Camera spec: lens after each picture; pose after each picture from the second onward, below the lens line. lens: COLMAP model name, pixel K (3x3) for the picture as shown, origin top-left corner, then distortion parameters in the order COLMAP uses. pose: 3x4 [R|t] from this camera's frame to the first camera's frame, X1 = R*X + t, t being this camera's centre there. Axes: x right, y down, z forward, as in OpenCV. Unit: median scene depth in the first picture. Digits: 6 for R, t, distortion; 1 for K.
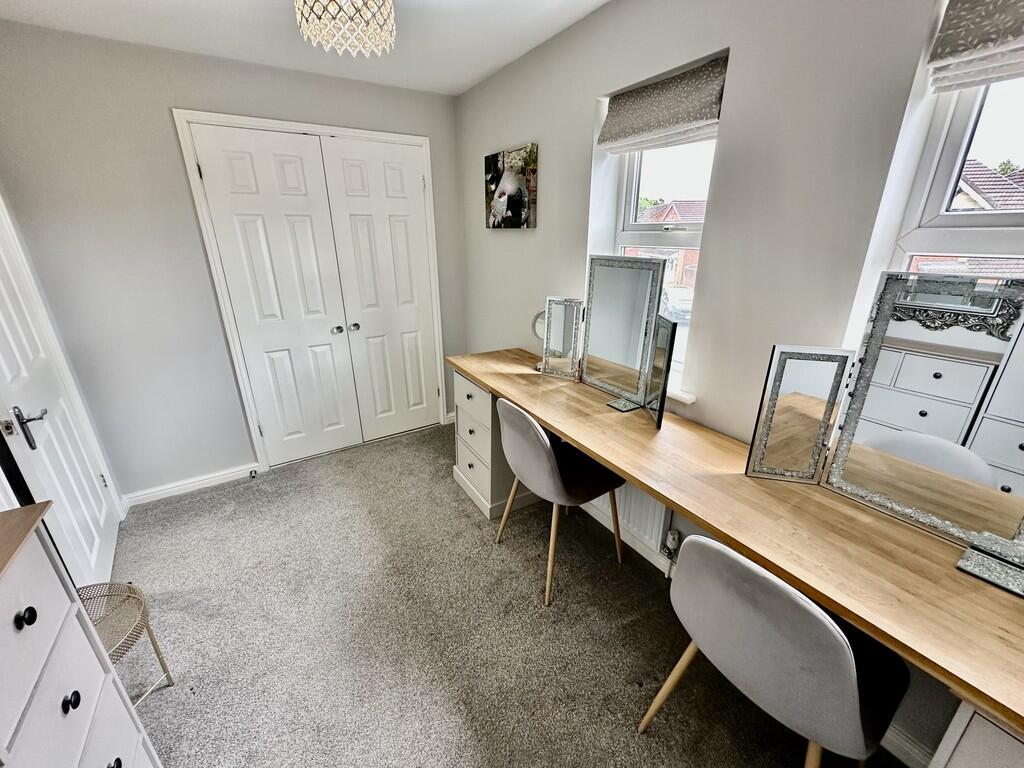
lens RADIAL K [[410.8, 0, 518.6], [0, 410.8, 385.7], [0, 0, 1]] dist [-0.000073, -0.000047]
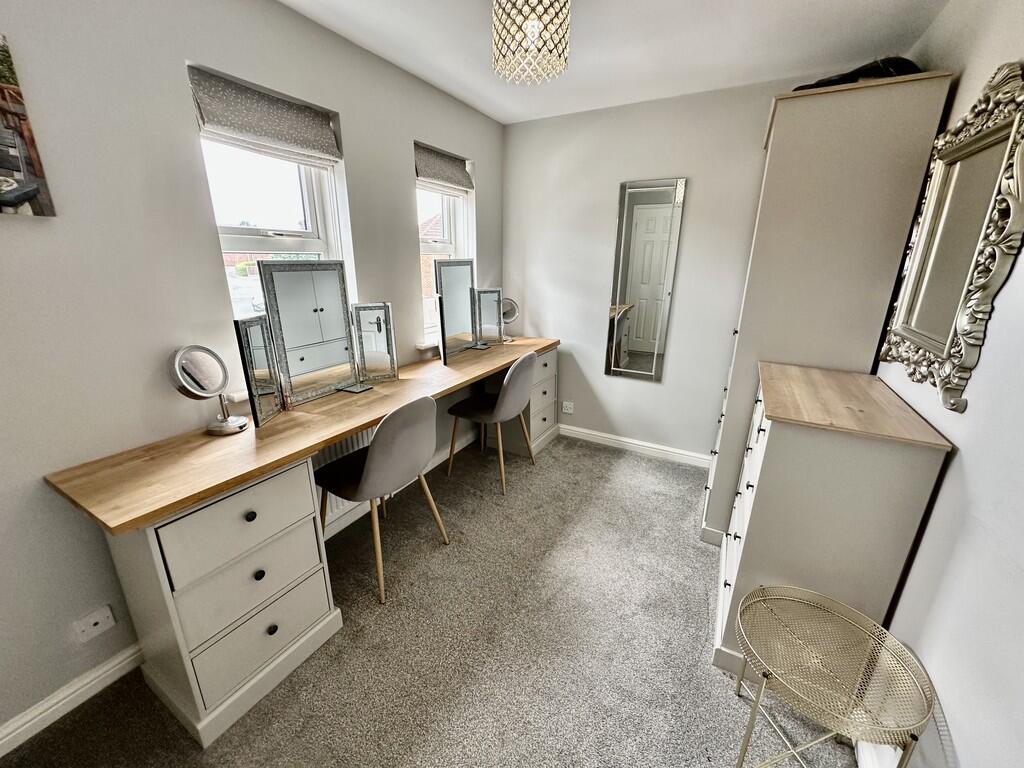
lens RADIAL K [[410.8, 0, 506.4], [0, 410.8, 384.5], [0, 0, 1]] dist [-0.000073, -0.000047]
pose [[-0.467512, -0.262821, 0.844013, -0.823796], [0.305305, 0.848022, 0.433183, -0.303142], [-0.829591, 0.460200, -0.316220, 0.933739]]
